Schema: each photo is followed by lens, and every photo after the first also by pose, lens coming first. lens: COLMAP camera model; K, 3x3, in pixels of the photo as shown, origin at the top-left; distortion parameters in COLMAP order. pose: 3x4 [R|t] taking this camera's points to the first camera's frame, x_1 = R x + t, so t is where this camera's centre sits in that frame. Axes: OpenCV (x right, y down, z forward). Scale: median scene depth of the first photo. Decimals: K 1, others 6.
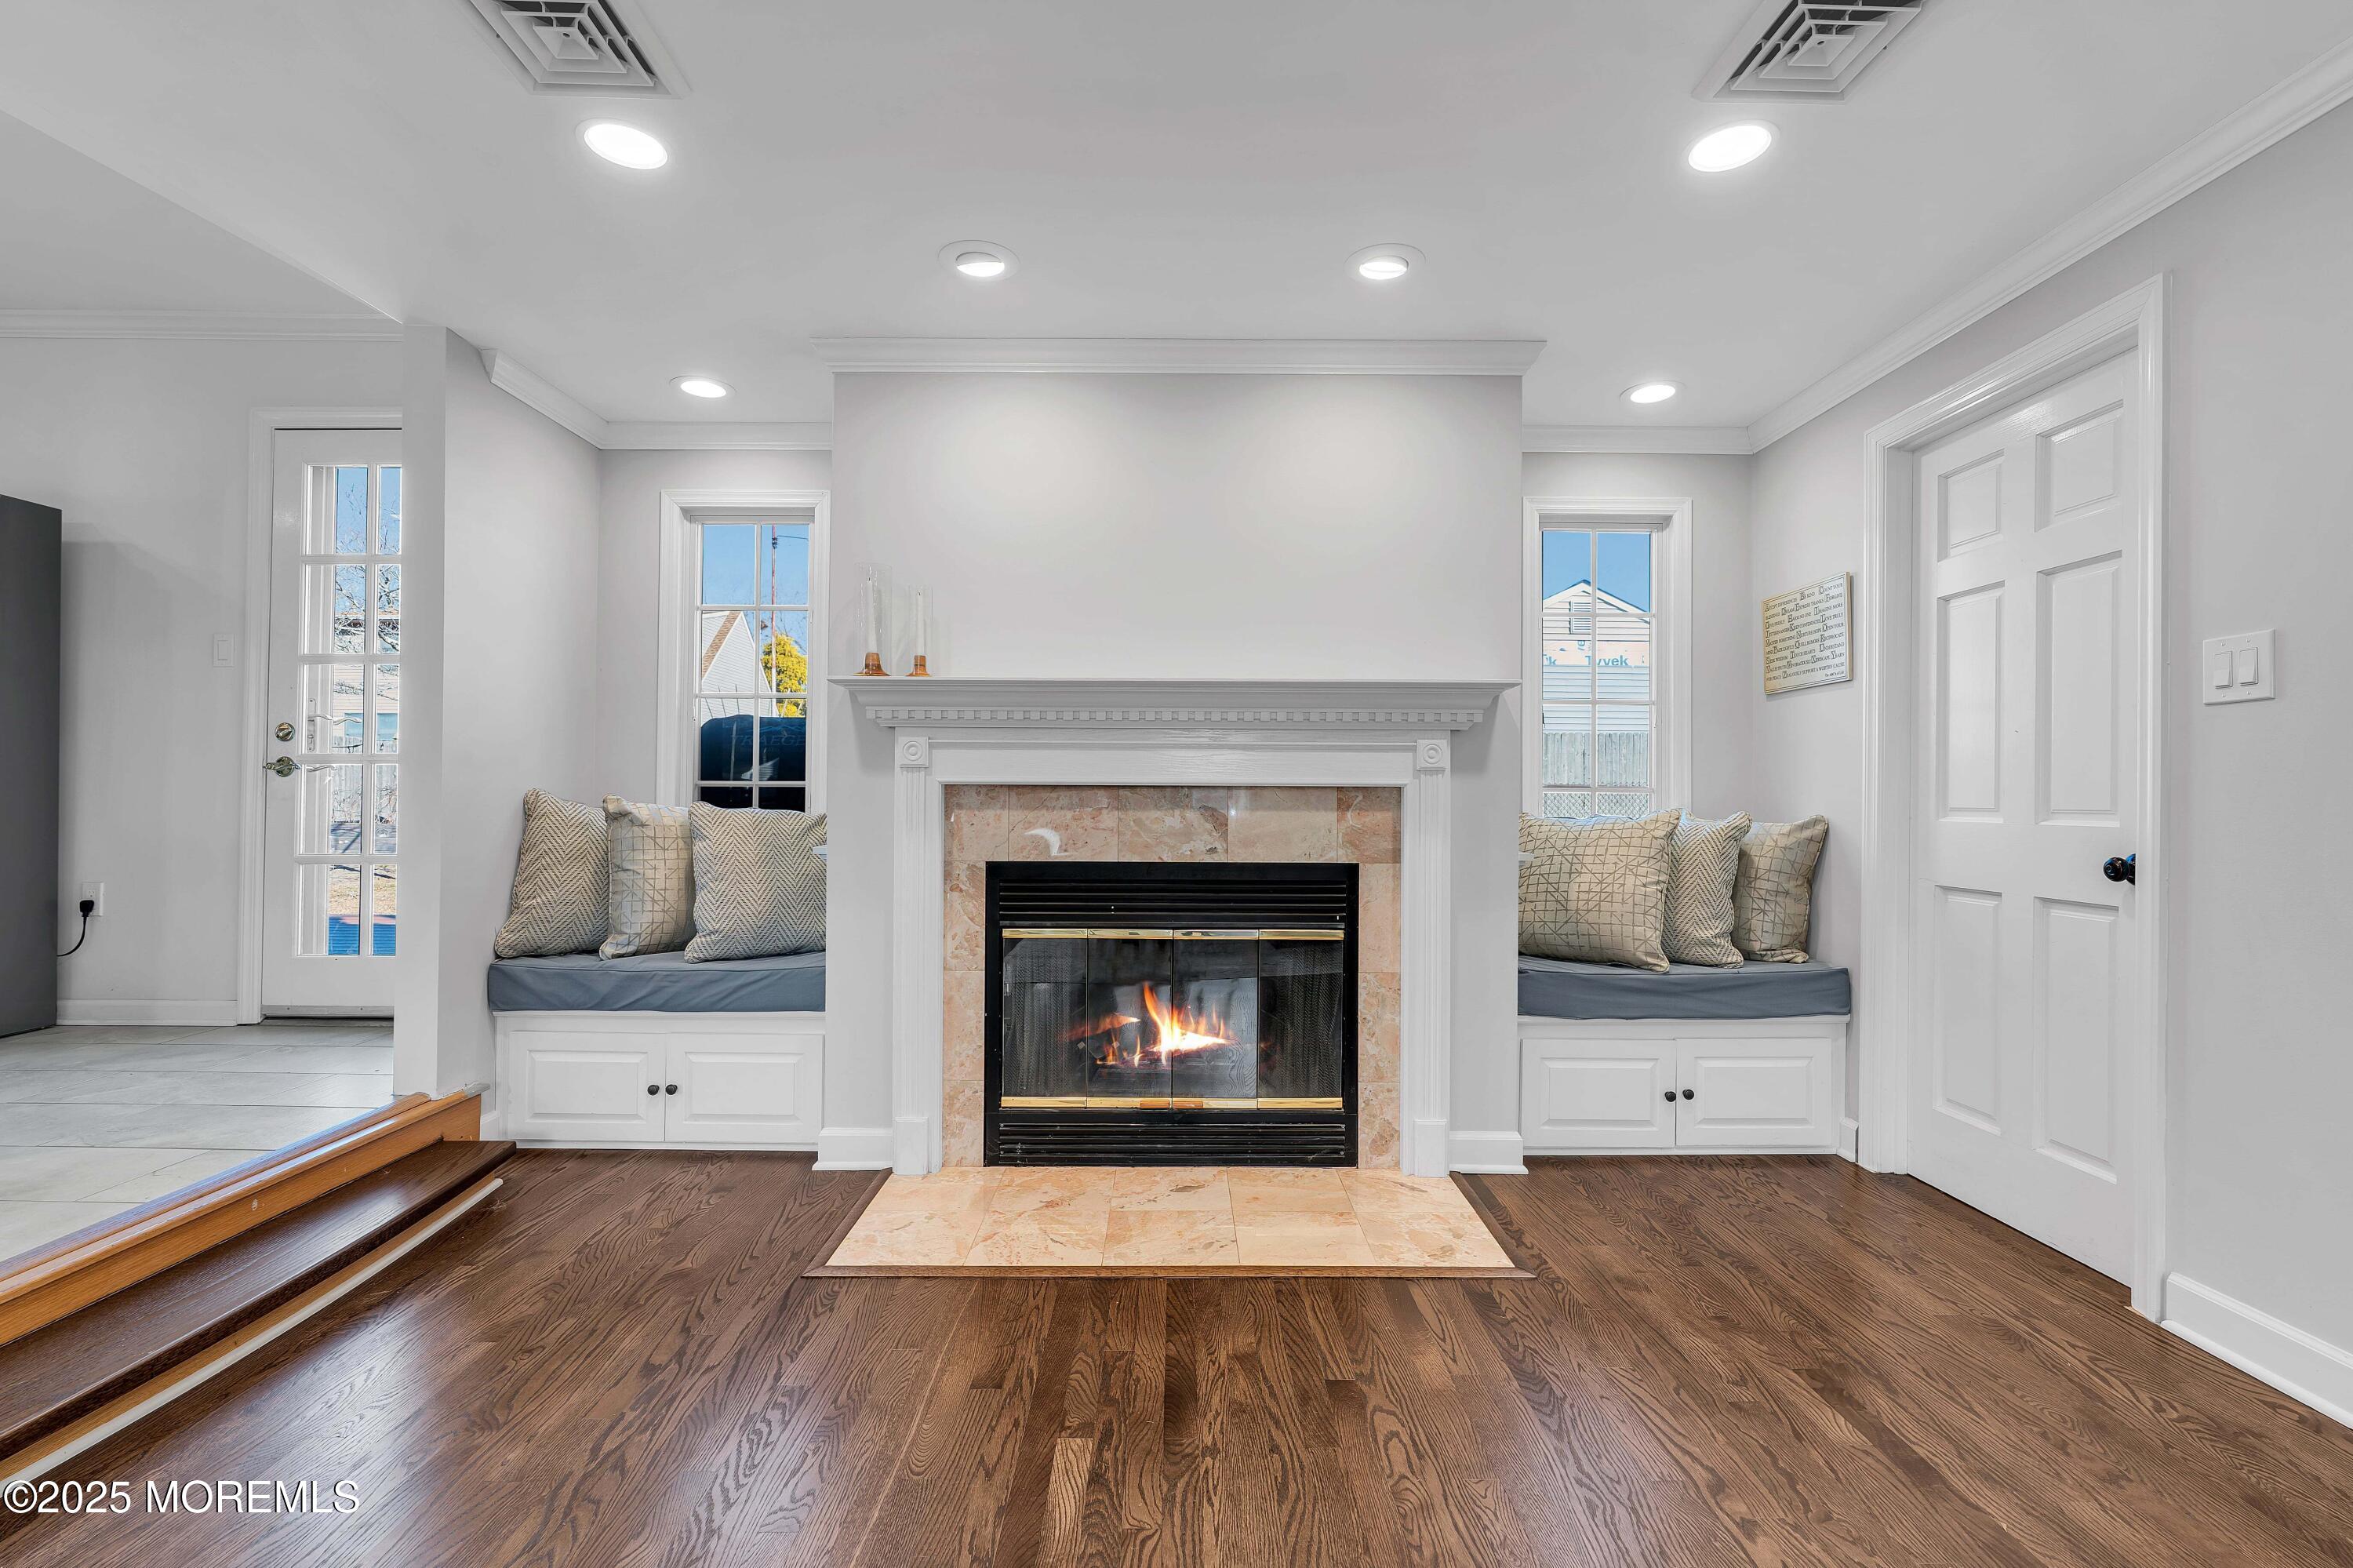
lens RADIAL K [[1055.7, 0, 1175.7], [0, 1055.7, 787.9], [0, 0, 1]] dist [-0.009278, 0.003917]
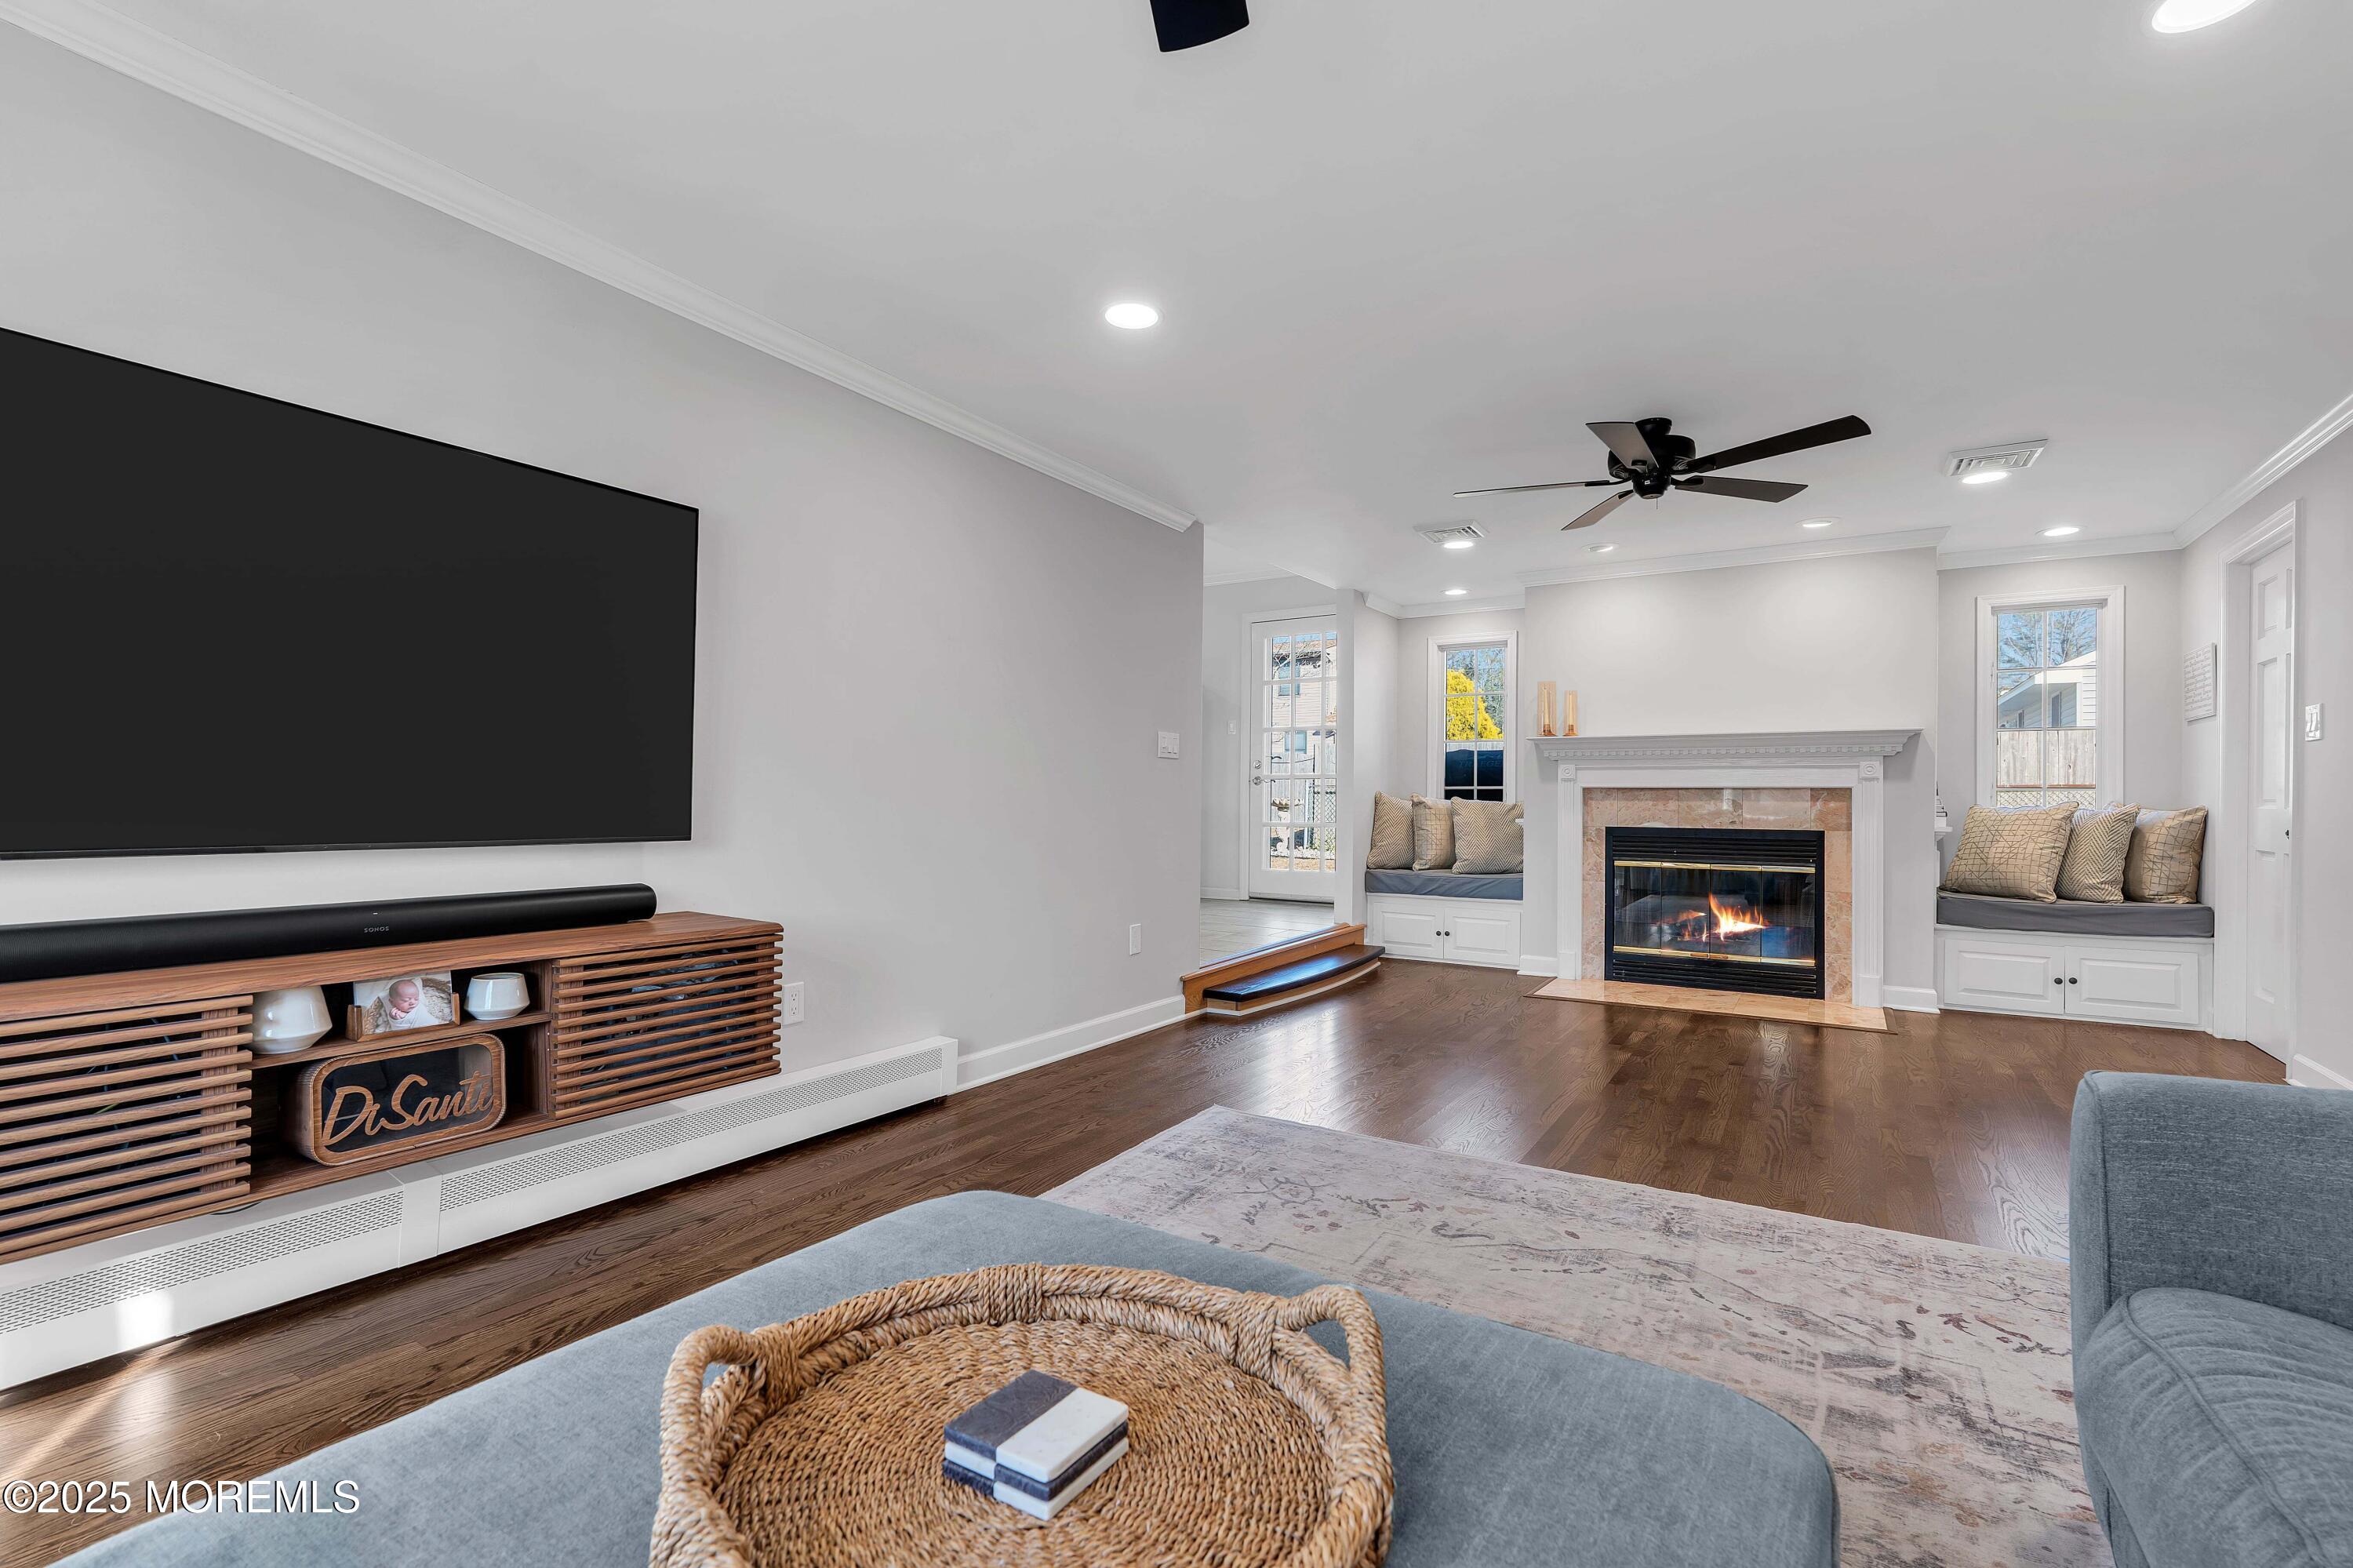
lens RADIAL K [[1055.7, 0, 1183.9], [0, 1055.7, 792.1], [0, 0, 1]] dist [-0.009278, 0.003917]
pose [[0.845481, -0.002791, -0.533998, 0.207149], [0.006448, 0.999967, 0.004984, -0.010193], [0.533967, -0.007657, 0.845471, -1.087285]]
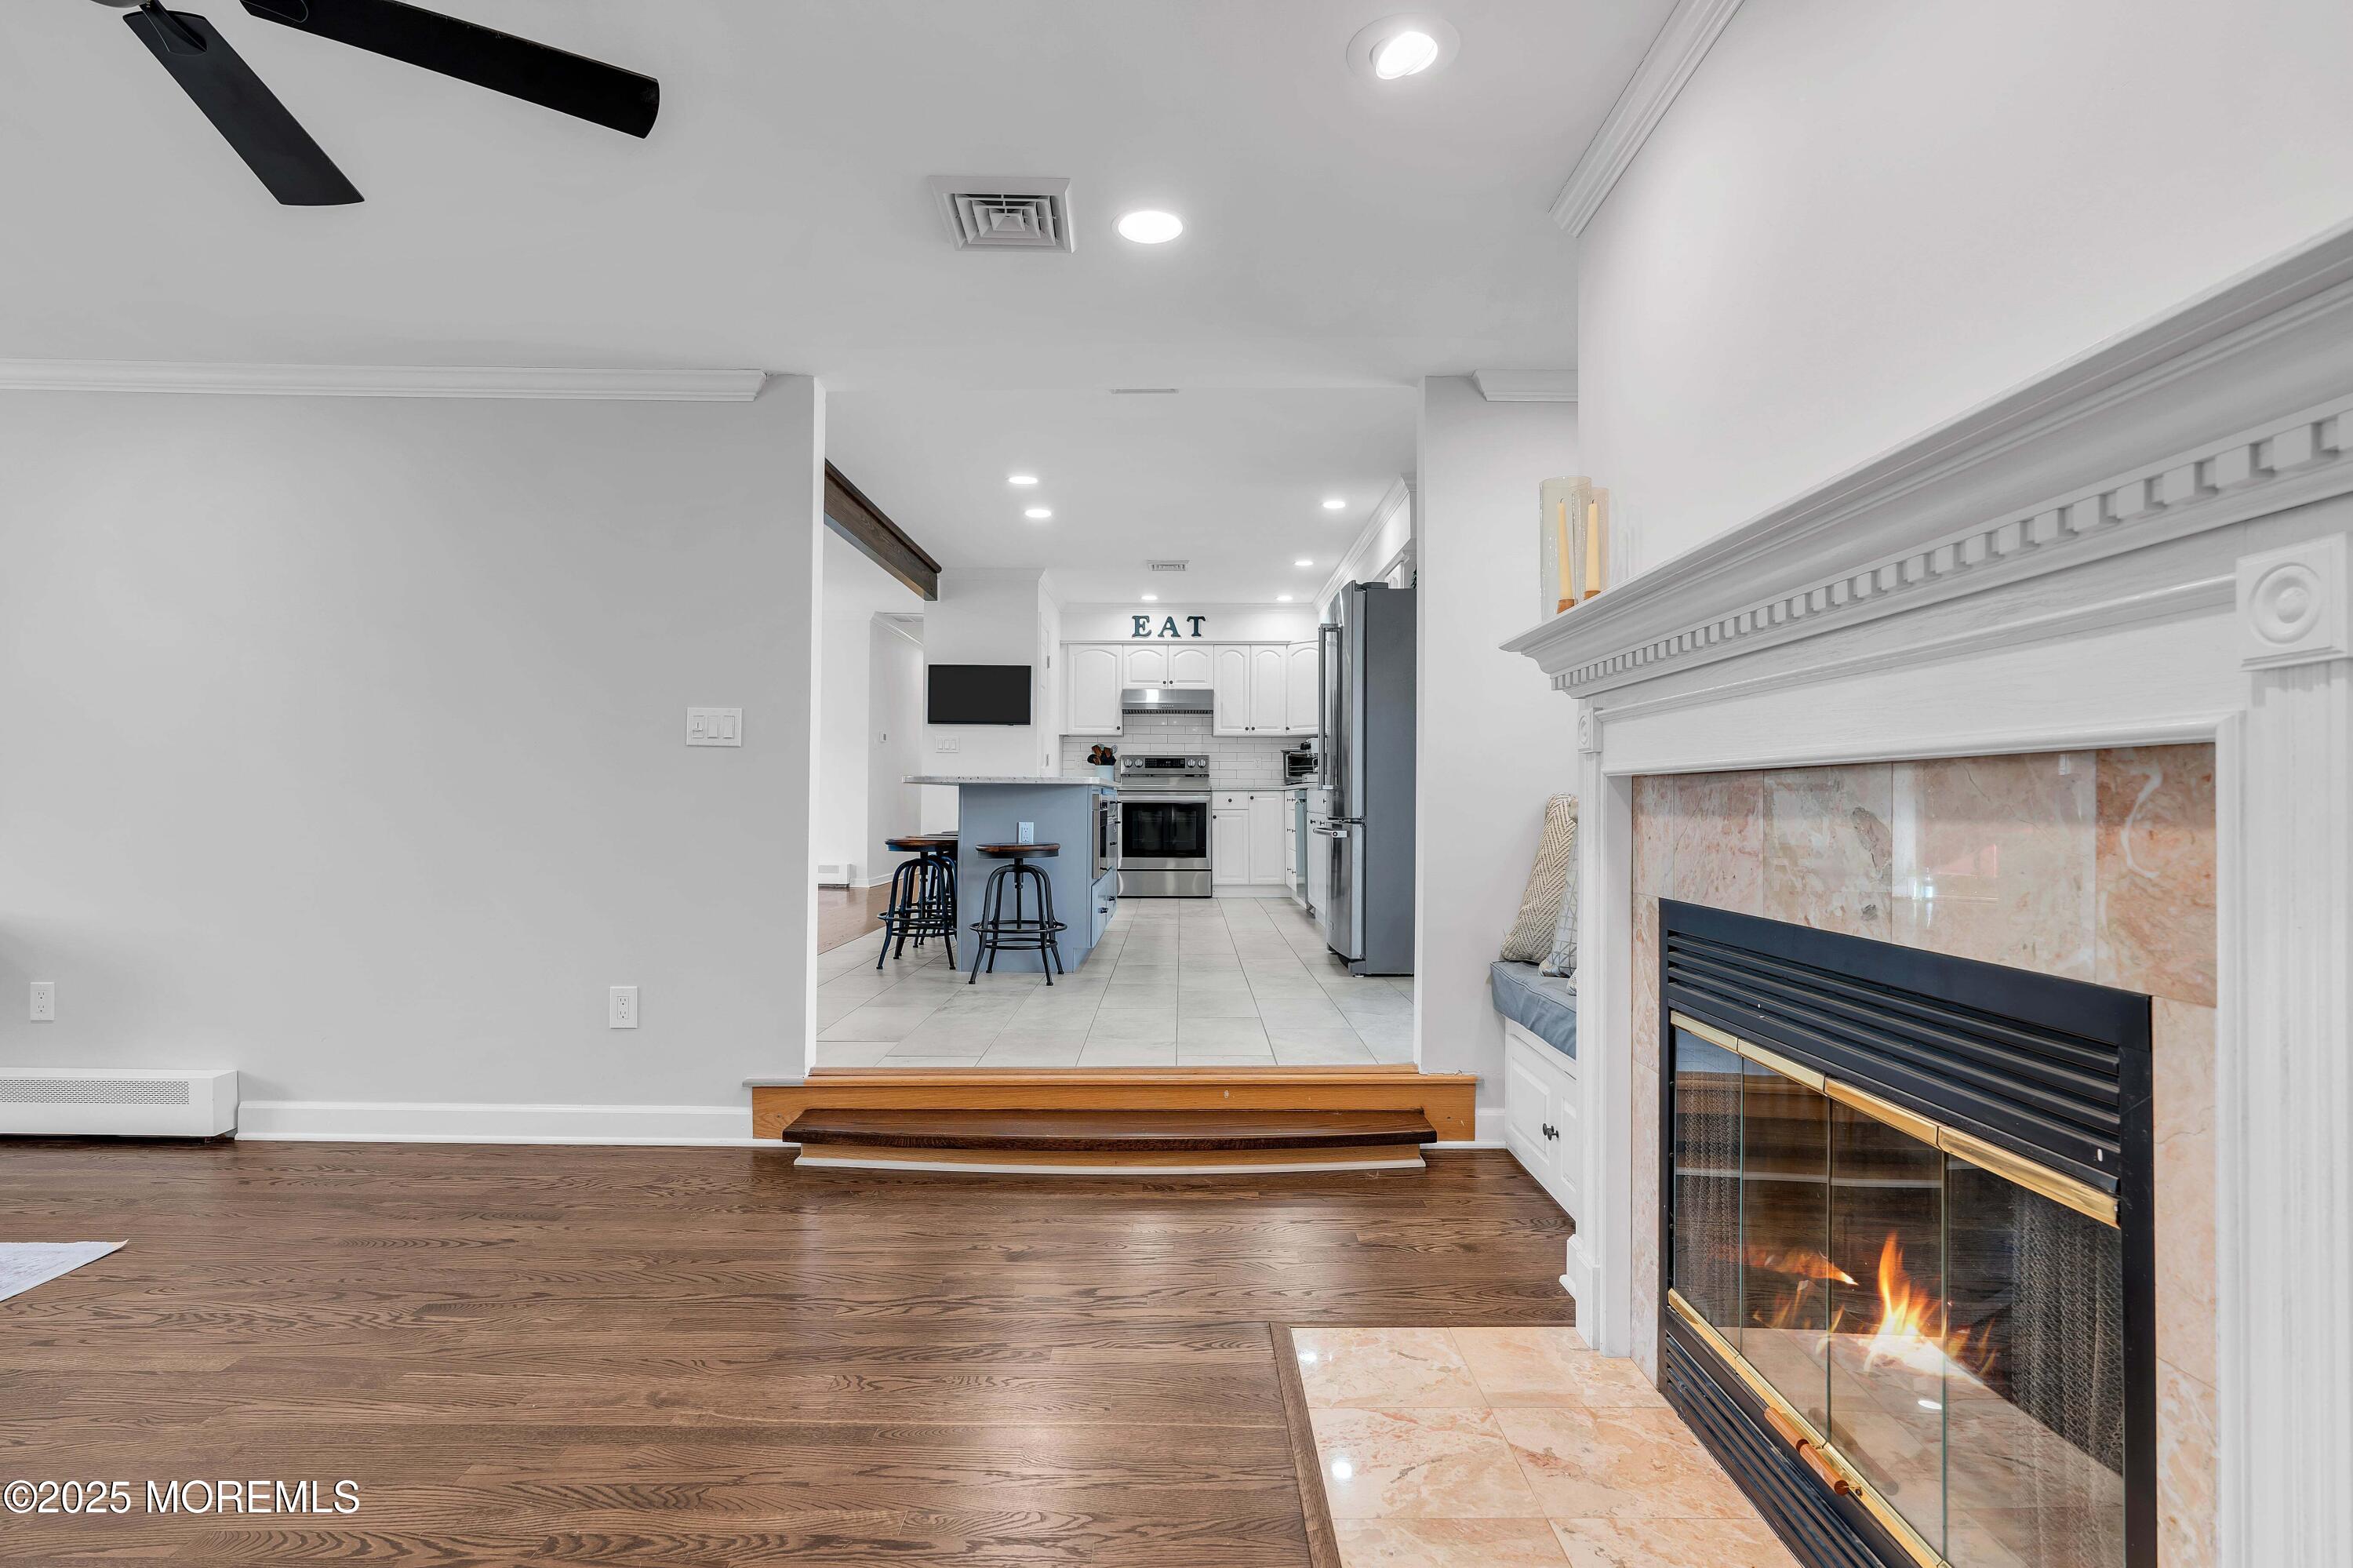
lens RADIAL K [[1174.2, 0, 1169.7], [0, 1174.2, 792.0], [0, 0, 1]] dist [0.003536, -0.000411]
pose [[-0.010851, -0.014346, -0.999838, 0.515830], [0.009468, 0.999851, -0.014449, 0.014530], [0.999896, -0.009623, -0.010714, 0.716688]]
